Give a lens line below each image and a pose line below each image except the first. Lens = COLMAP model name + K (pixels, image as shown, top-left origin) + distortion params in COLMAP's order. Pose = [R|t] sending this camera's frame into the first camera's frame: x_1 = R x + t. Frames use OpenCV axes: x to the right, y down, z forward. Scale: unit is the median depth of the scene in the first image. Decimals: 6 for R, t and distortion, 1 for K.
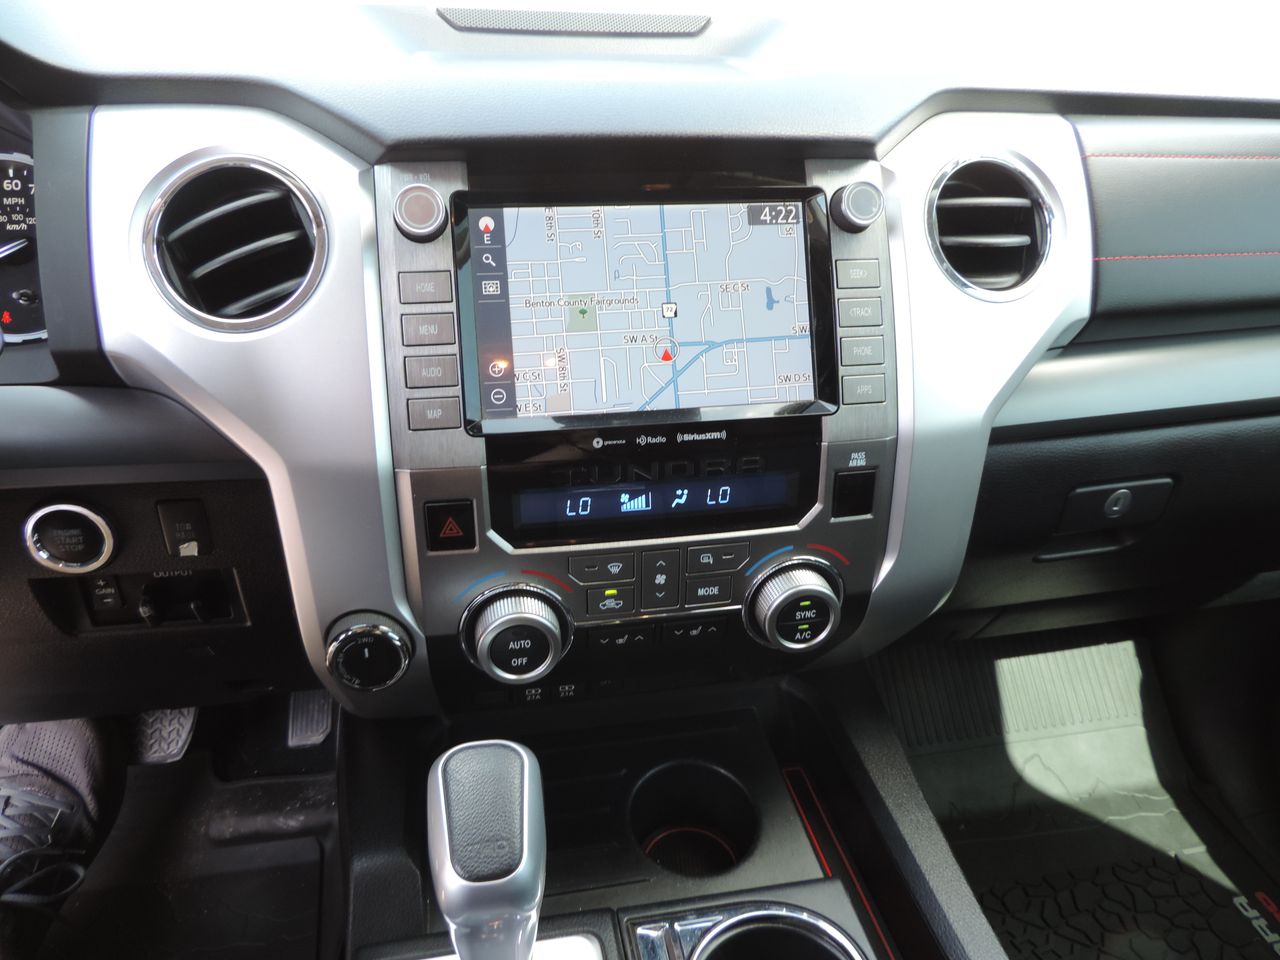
lens RADIAL K [[922.4, 0, 637.8], [0, 922.4, 470.9], [0, 0, 1]] dist [-0.011662, -0.005073]
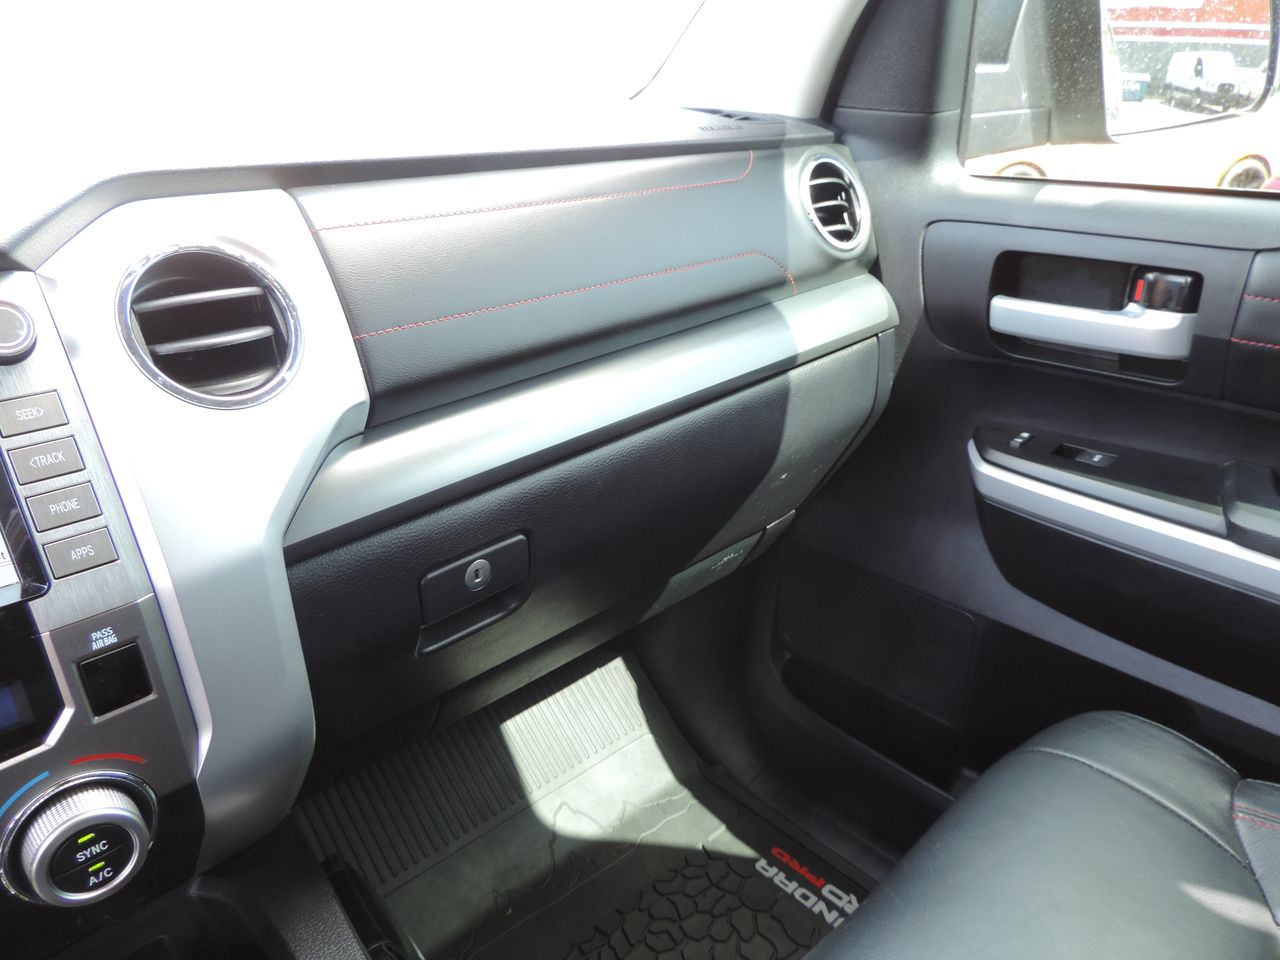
lens RADIAL K [[922.4, 0, 629.6], [0, 922.4, 470.5], [0, 0, 1]] dist [-0.011662, -0.005073]
pose [[0.856675, -0.241611, 0.455776, 0.272528], [0.275220, 0.961350, -0.007683, -0.018782], [-0.436304, 0.132021, 0.890061, 0.077228]]
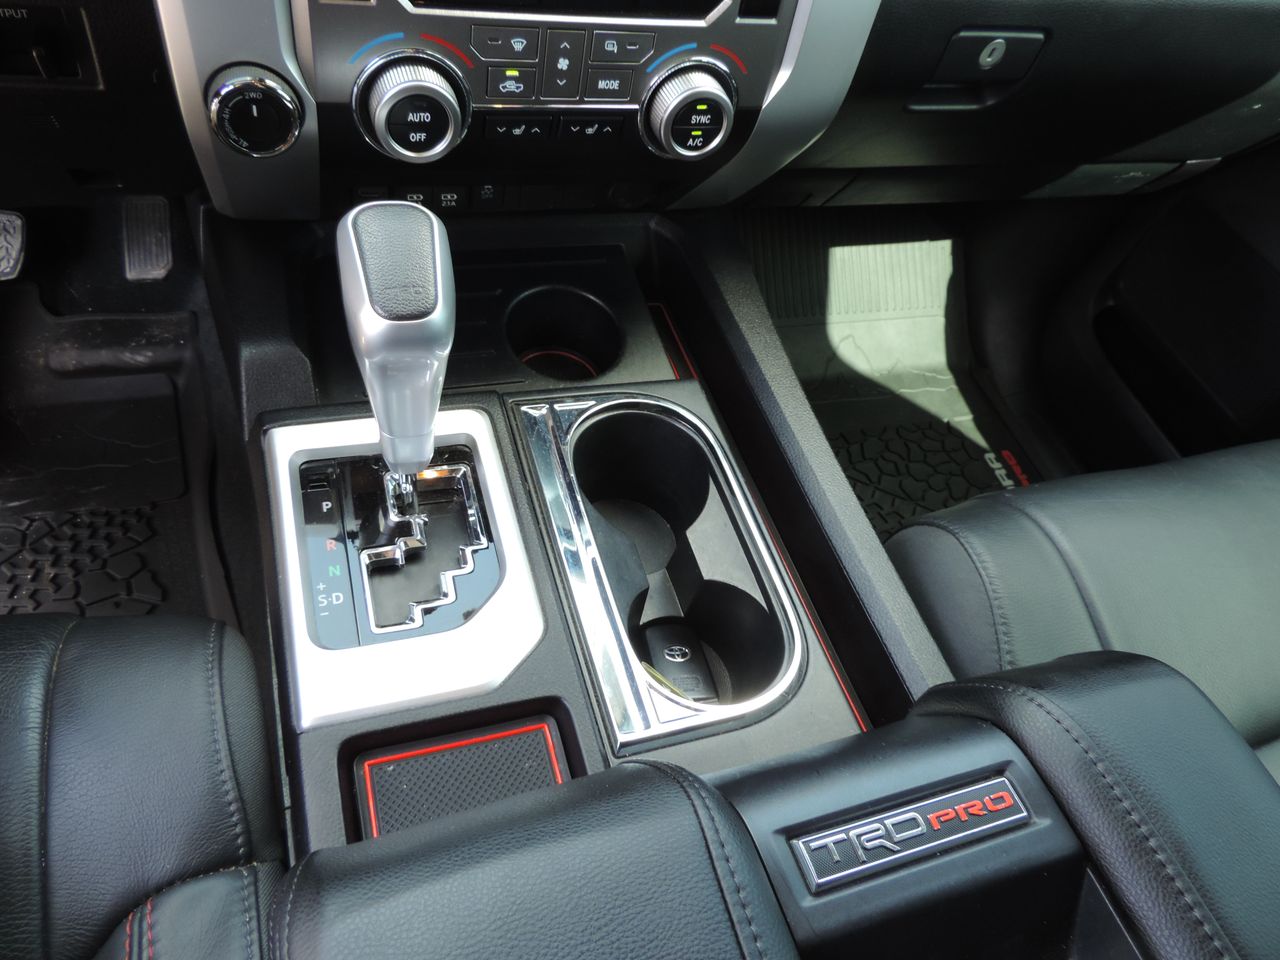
lens RADIAL K [[922.4, 0, 641.8], [0, 922.4, 485.1], [0, 0, 1]] dist [-0.011662, -0.005073]
pose [[0.979927, 0.013551, 0.198896, -0.073788], [-0.092994, 0.913564, 0.395921, 0.118237], [-0.176339, -0.406470, 0.896486, -0.066479]]
